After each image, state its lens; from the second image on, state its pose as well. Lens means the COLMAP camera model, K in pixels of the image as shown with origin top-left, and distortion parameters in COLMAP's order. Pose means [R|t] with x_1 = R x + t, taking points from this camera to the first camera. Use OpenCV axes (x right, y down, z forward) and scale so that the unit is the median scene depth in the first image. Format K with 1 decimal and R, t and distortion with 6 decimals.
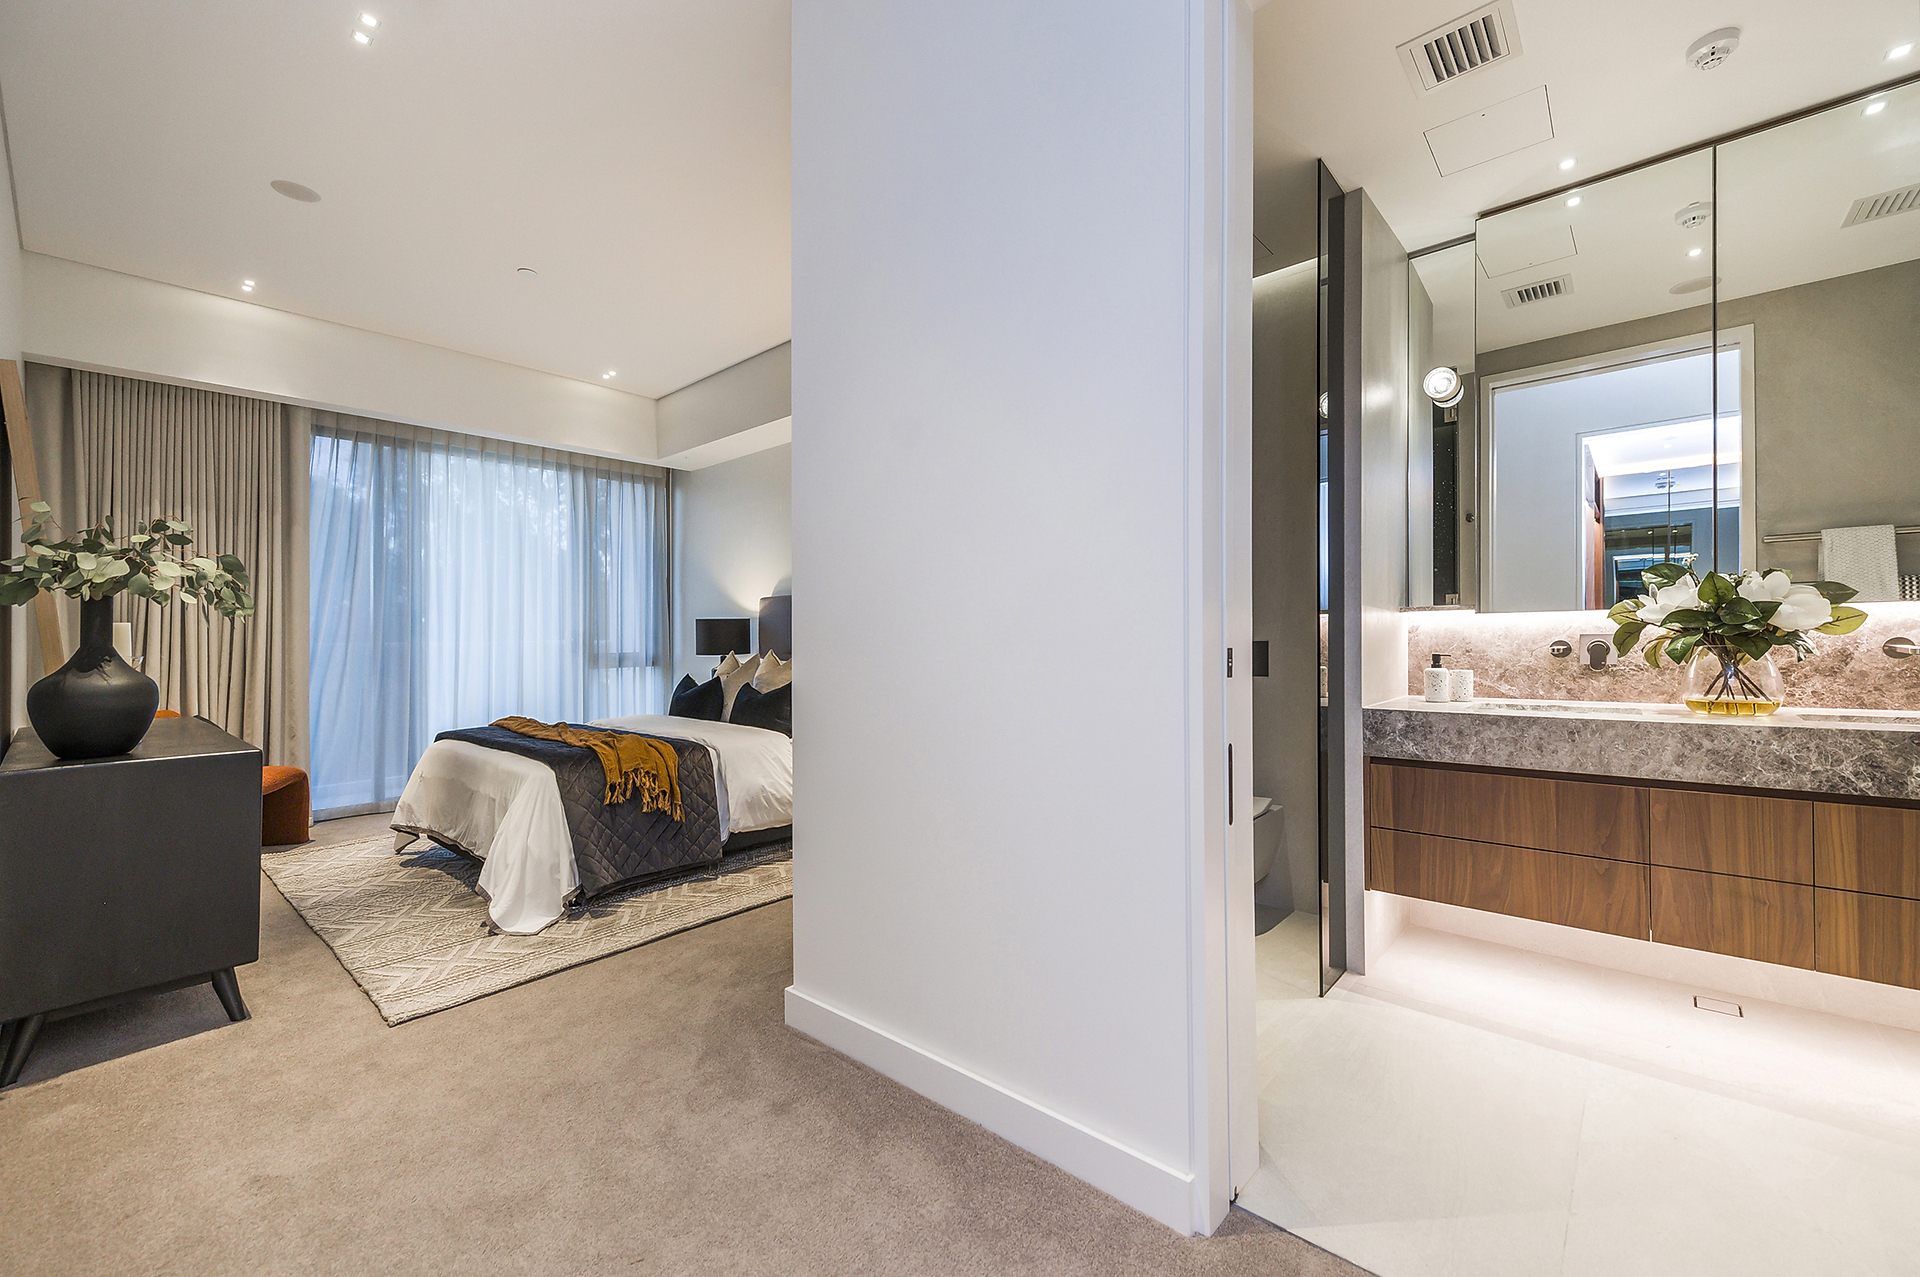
lens RADIAL K [[767.0, 0, 950.3], [0, 767.0, 645.3], [0, 0, 1]] dist [0.003217, -0.001574]
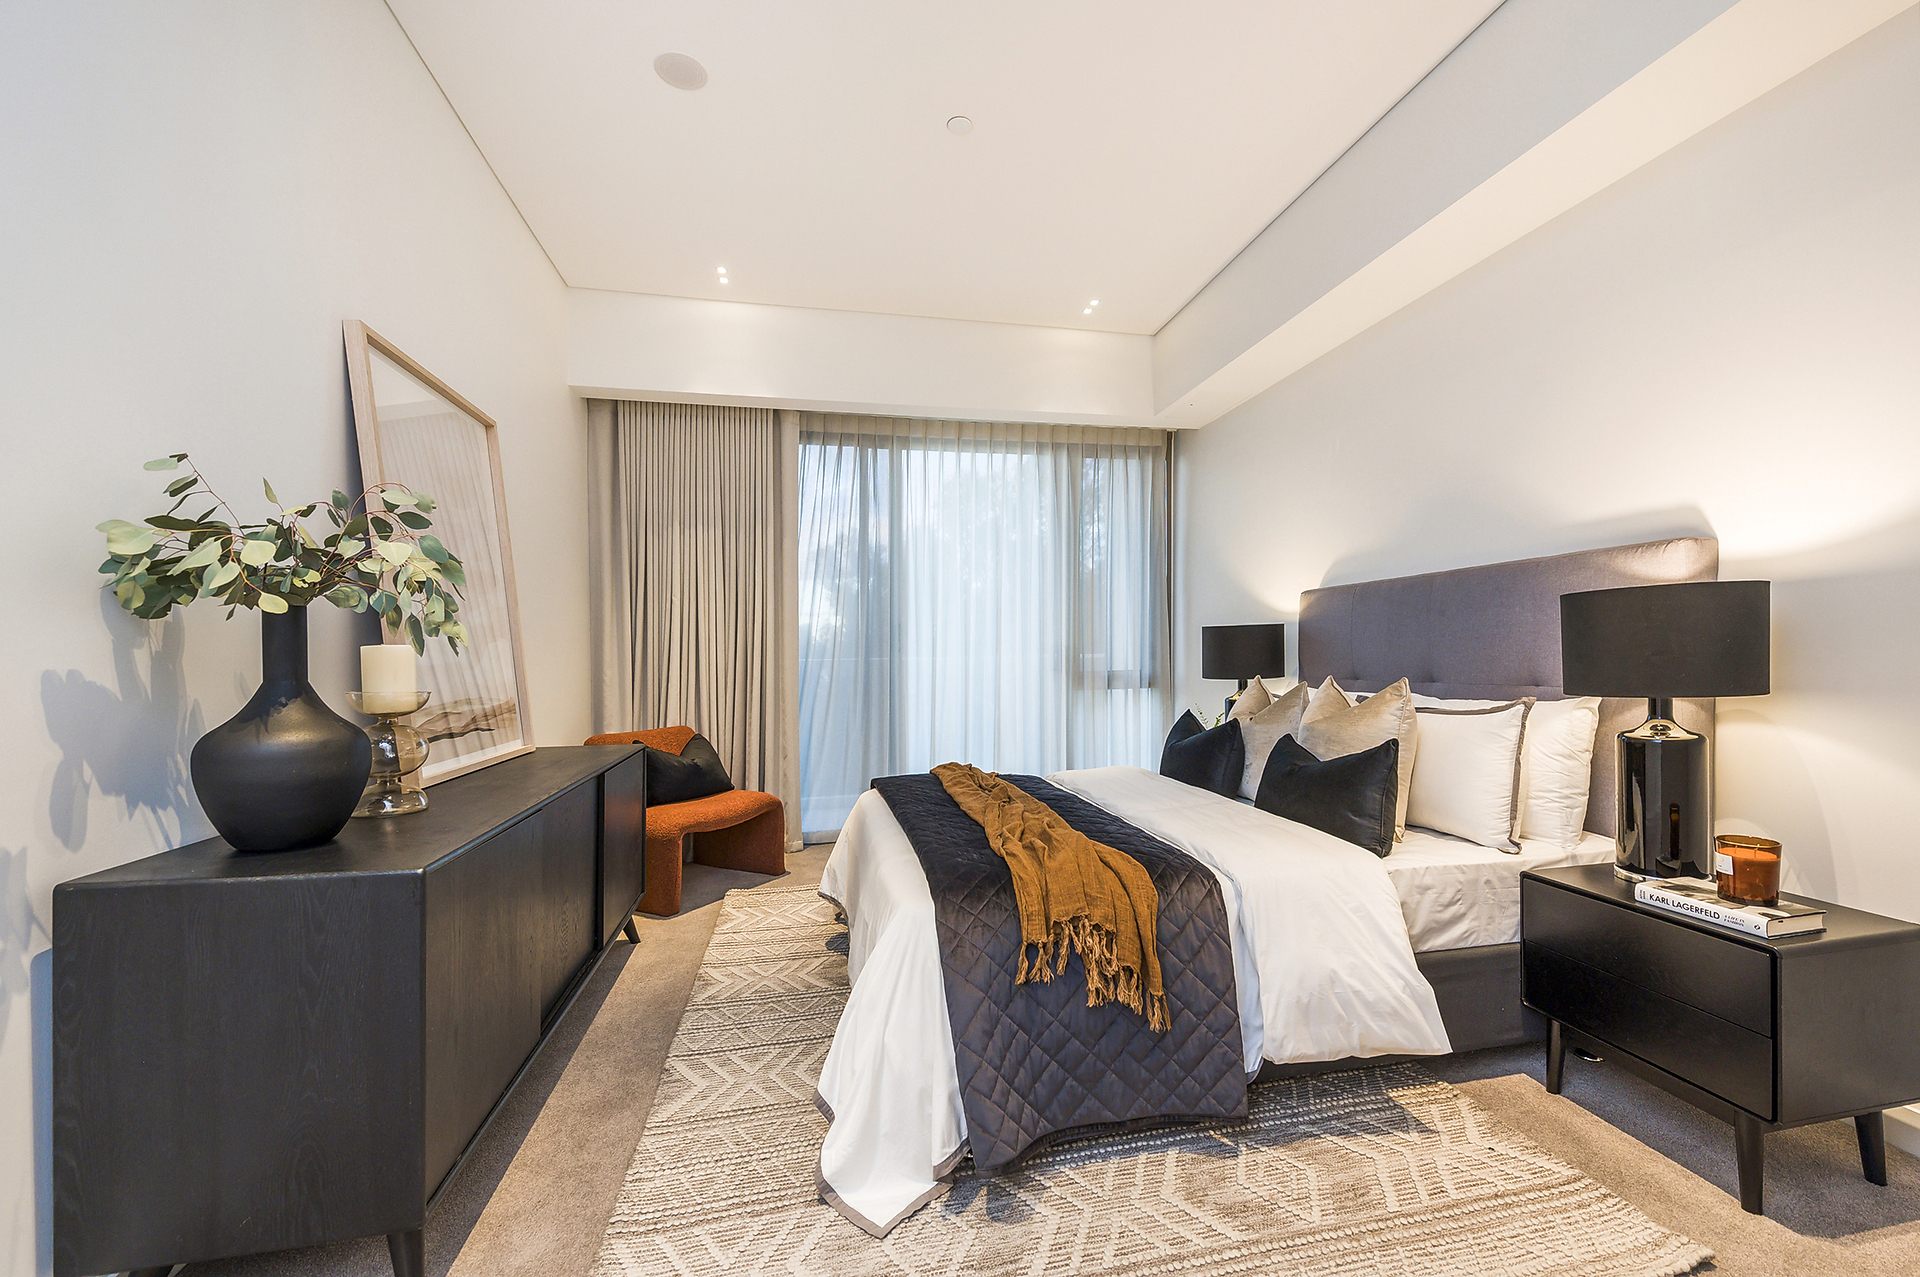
lens RADIAL K [[767.0, 0, 945.2], [0, 767.0, 655.4], [0, 0, 1]] dist [0.003217, -0.001574]
pose [[0.795082, 0.002574, -0.606497, -0.128392], [-0.001381, 0.999996, 0.002434, -0.012359], [0.606501, -0.001098, 0.795082, 0.412296]]
